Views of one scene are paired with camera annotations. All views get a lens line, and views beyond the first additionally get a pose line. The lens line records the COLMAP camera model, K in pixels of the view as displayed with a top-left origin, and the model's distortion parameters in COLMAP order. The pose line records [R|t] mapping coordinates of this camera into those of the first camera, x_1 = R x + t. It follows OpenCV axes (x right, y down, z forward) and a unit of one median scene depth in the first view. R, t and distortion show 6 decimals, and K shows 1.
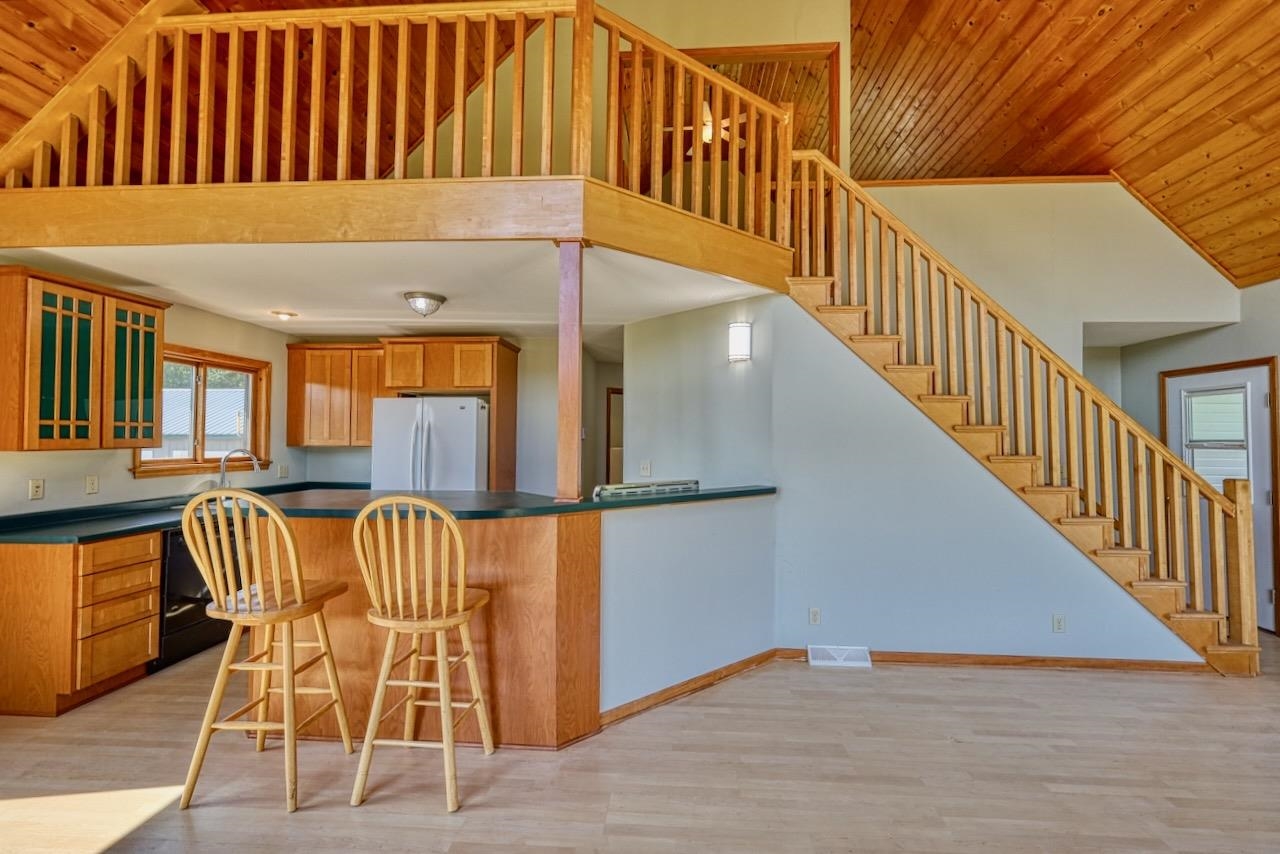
lens RADIAL K [[572.1, 0, 646.2], [0, 572.1, 424.6], [0, 0, 1]] dist [0.001947, 0.000598]
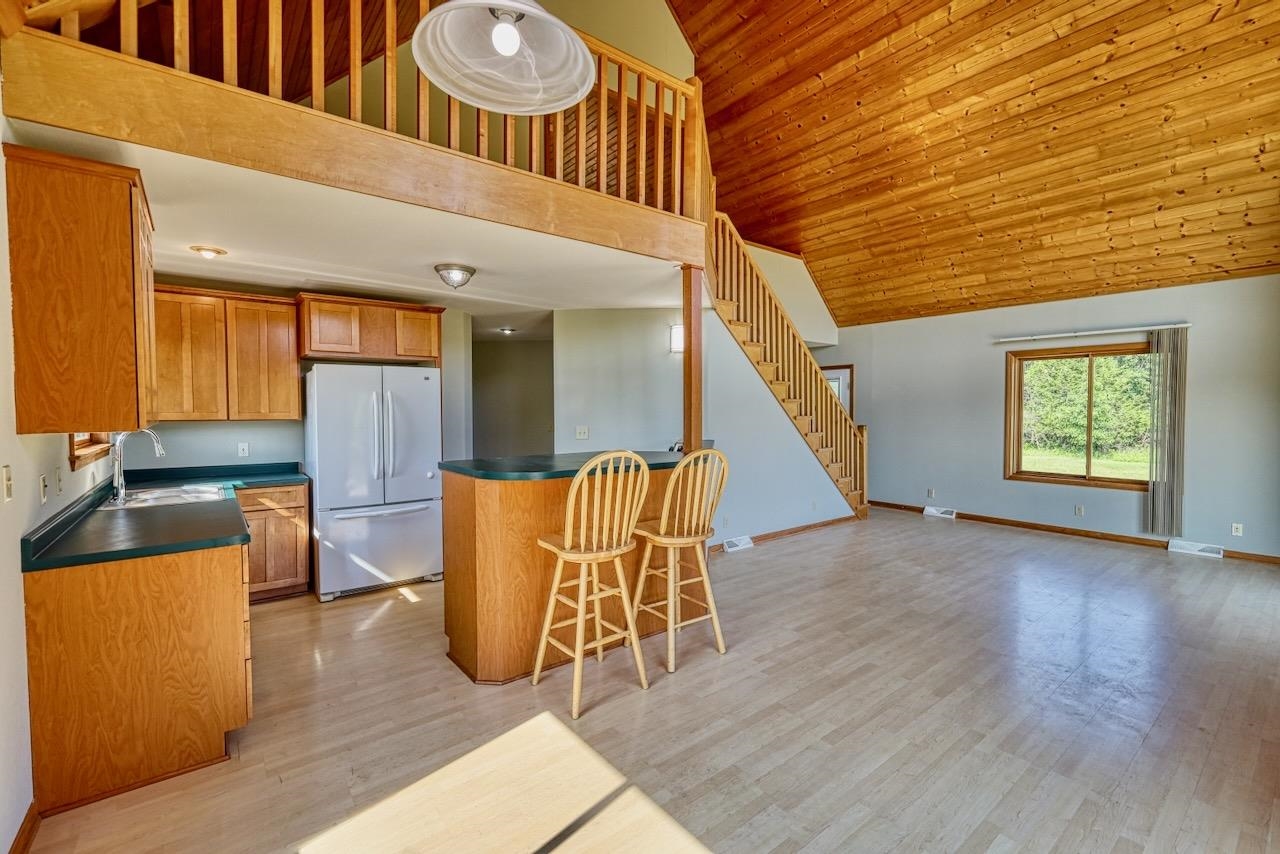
lens RADIAL K [[555.1, 0, 644.7], [0, 555.1, 425.8], [0, 0, 1]] dist [0.000241, 0.000156]
pose [[0.743269, -0.028850, 0.668370, -0.920493], [-0.010243, 0.998462, 0.054489, -0.004496], [-0.668914, -0.047346, 0.741831, 0.046418]]
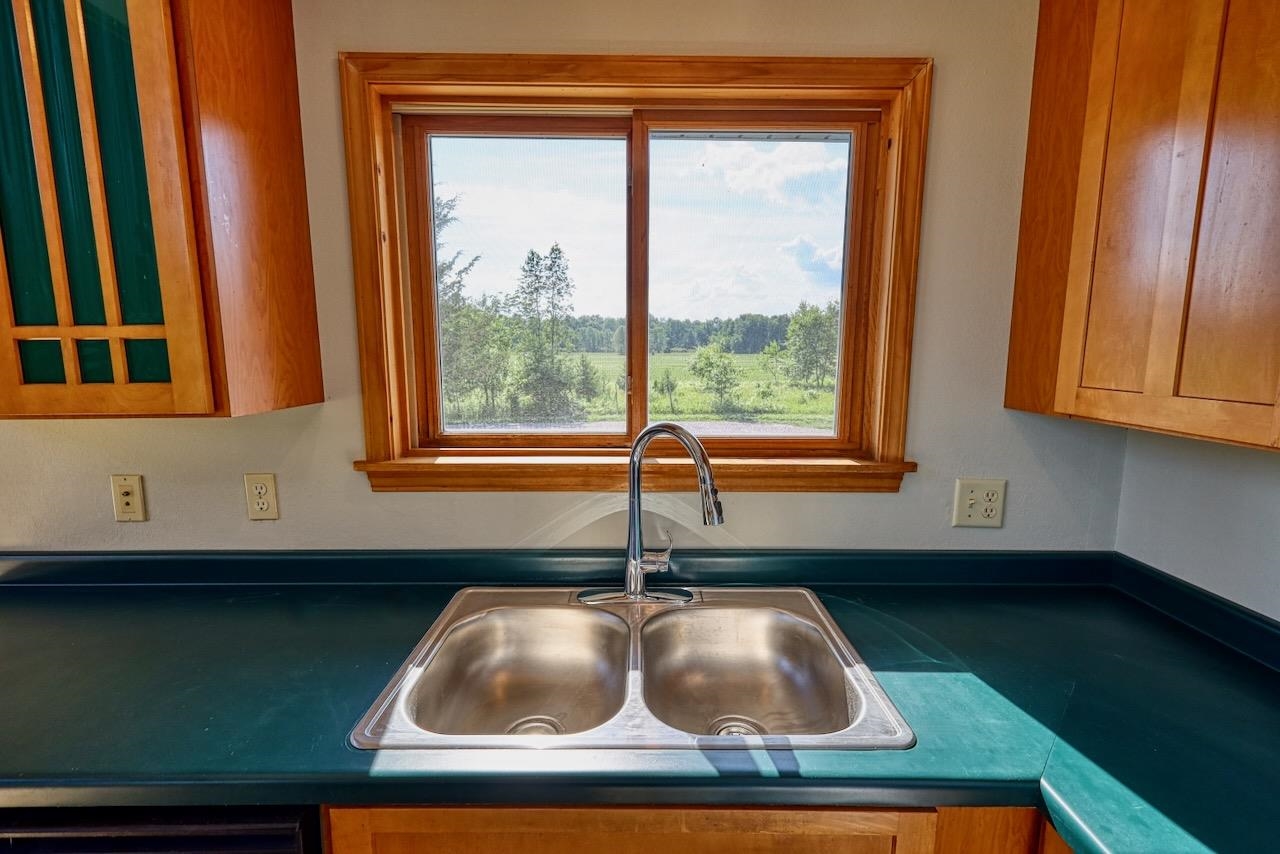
lens RADIAL K [[555.1, 0, 644.7], [0, 555.1, 425.8], [0, 0, 1]] dist [0.000241, 0.000156]
pose [[0.075753, 0.131951, -0.988358, -0.577322], [0.021076, 0.990772, 0.133888, 0.013901], [0.996904, -0.030974, 0.072273, 1.197204]]
